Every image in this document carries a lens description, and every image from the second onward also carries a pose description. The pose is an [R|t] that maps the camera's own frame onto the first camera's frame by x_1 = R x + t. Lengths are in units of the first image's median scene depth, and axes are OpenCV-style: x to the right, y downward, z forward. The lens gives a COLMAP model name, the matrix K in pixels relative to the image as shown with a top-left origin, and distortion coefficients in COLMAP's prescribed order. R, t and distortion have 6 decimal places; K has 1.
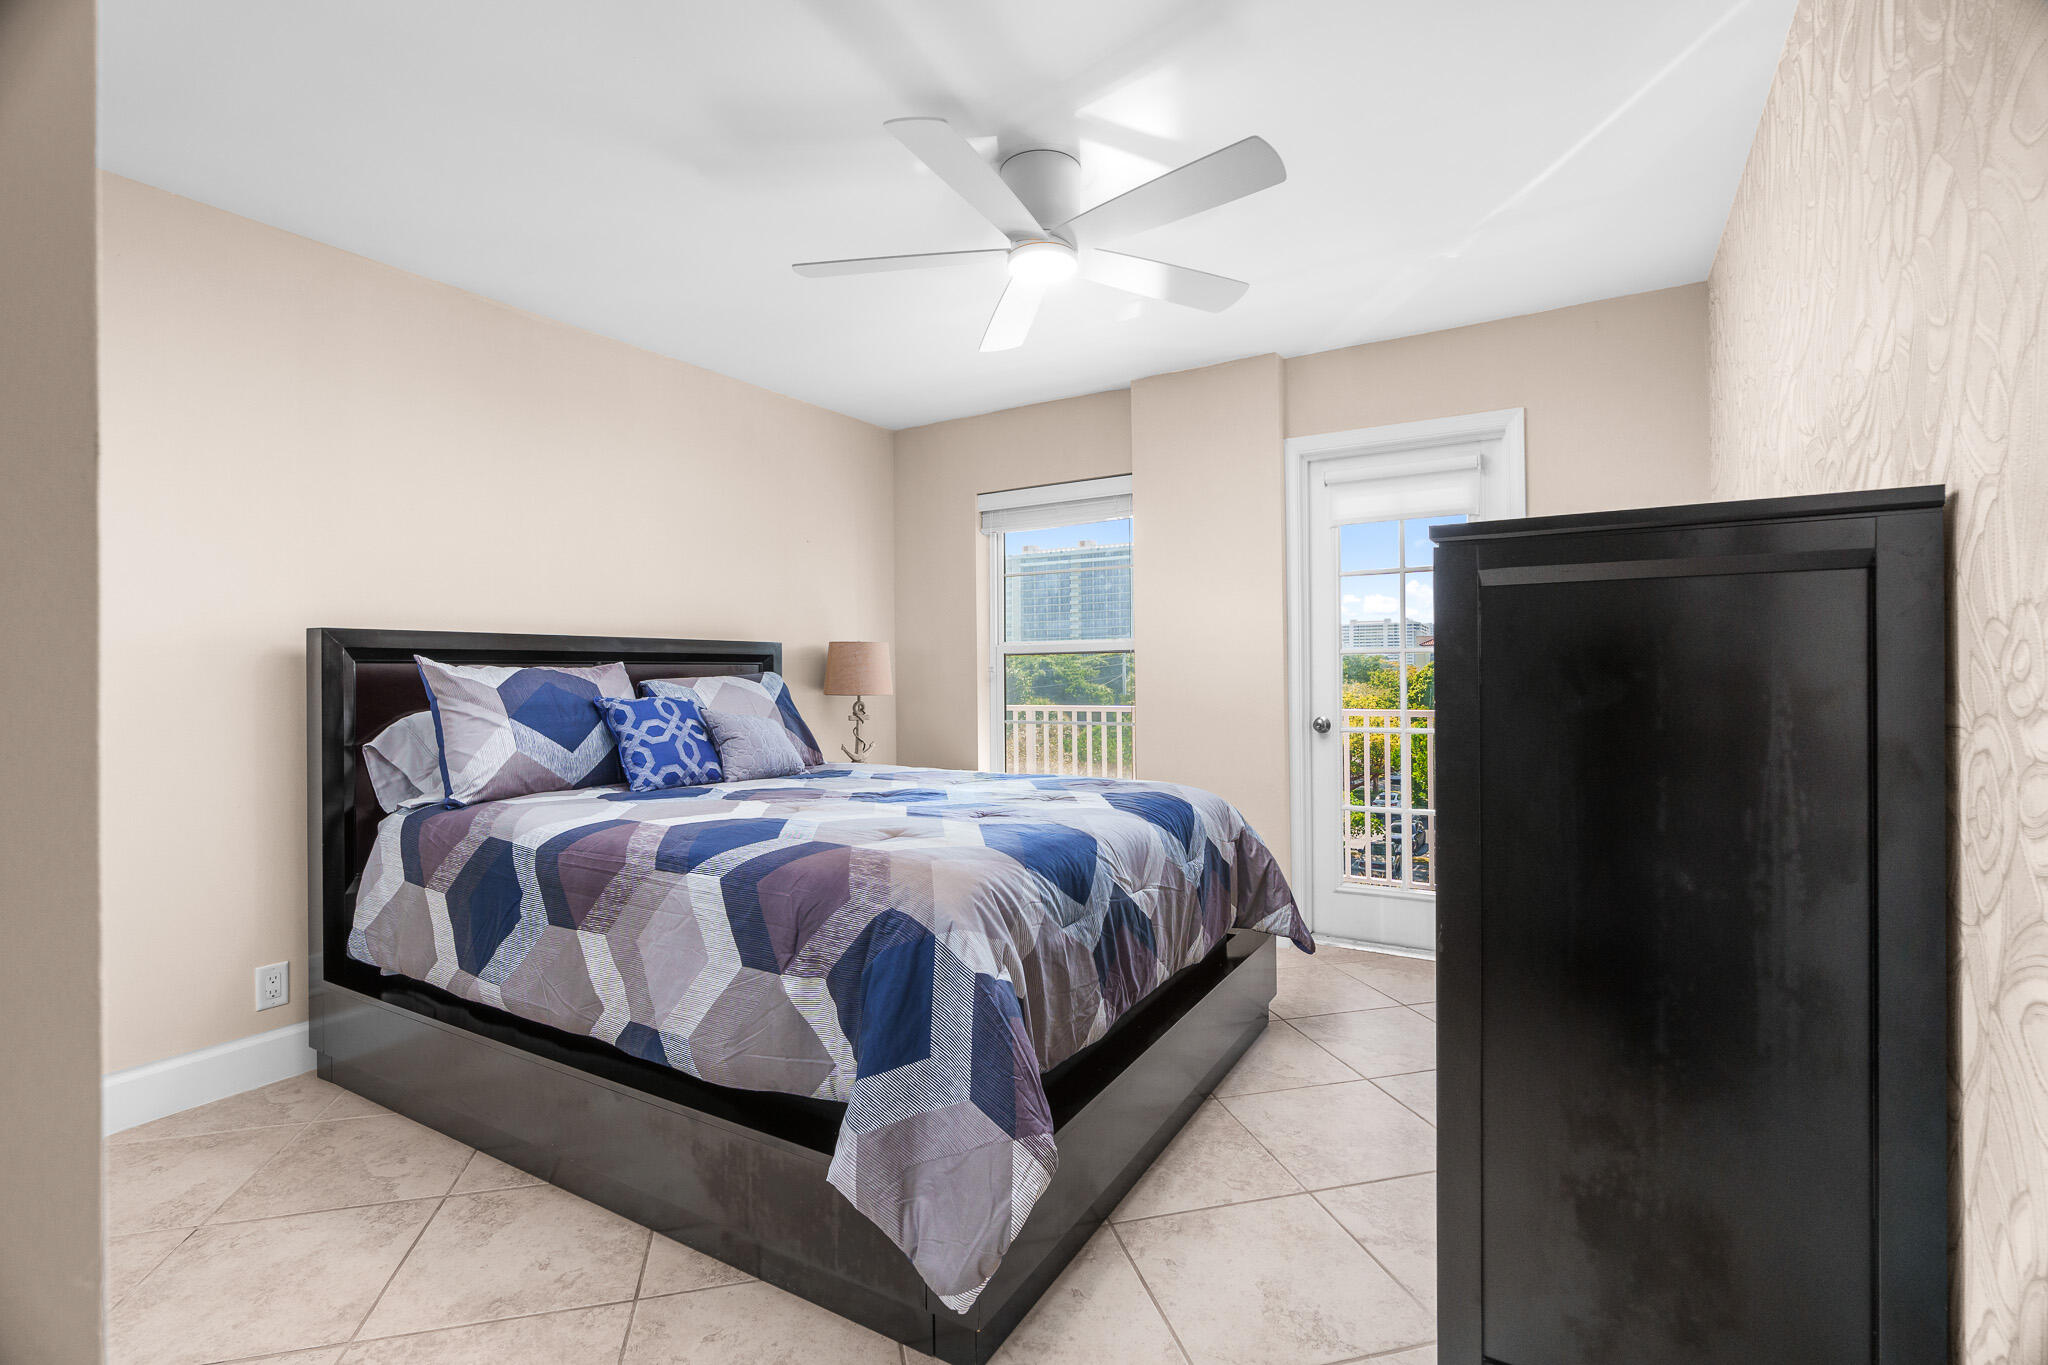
lens RADIAL K [[923.9, 0, 1017.9], [0, 923.9, 677.1], [0, 0, 1]] dist [-0.010341, 0.003901]
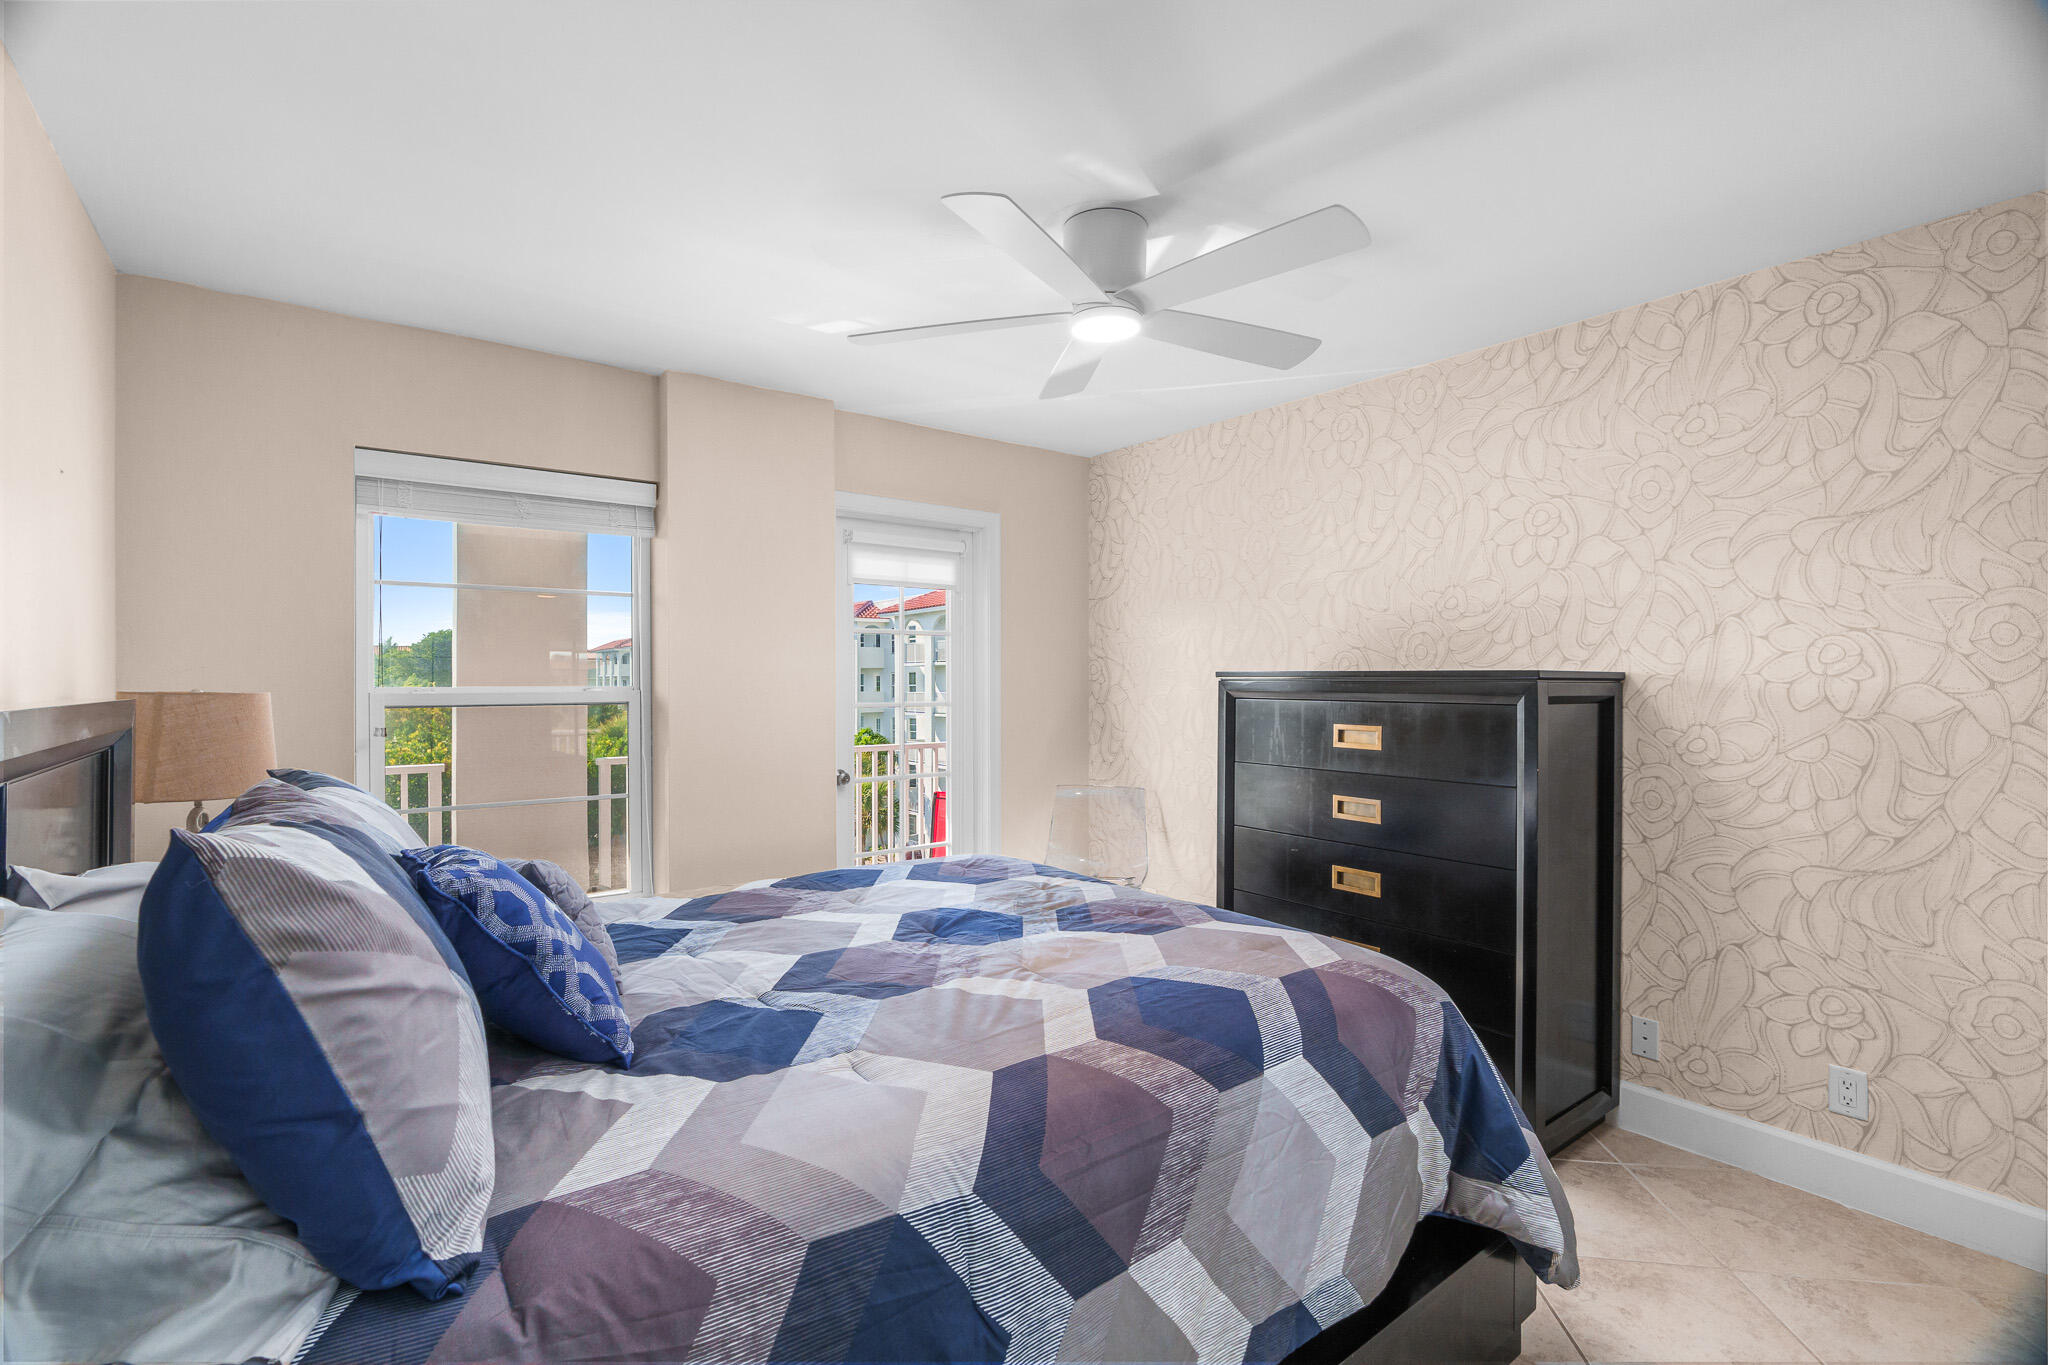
lens RADIAL K [[923.9, 0, 1017.9], [0, 923.9, 677.1], [0, 0, 1]] dist [-0.010341, 0.003901]
pose [[0.367633, 0.012714, 0.929884, -1.005736], [0.000464, 0.999904, -0.013855, -0.080913], [-0.929971, 0.005526, 0.367592, 0.825496]]
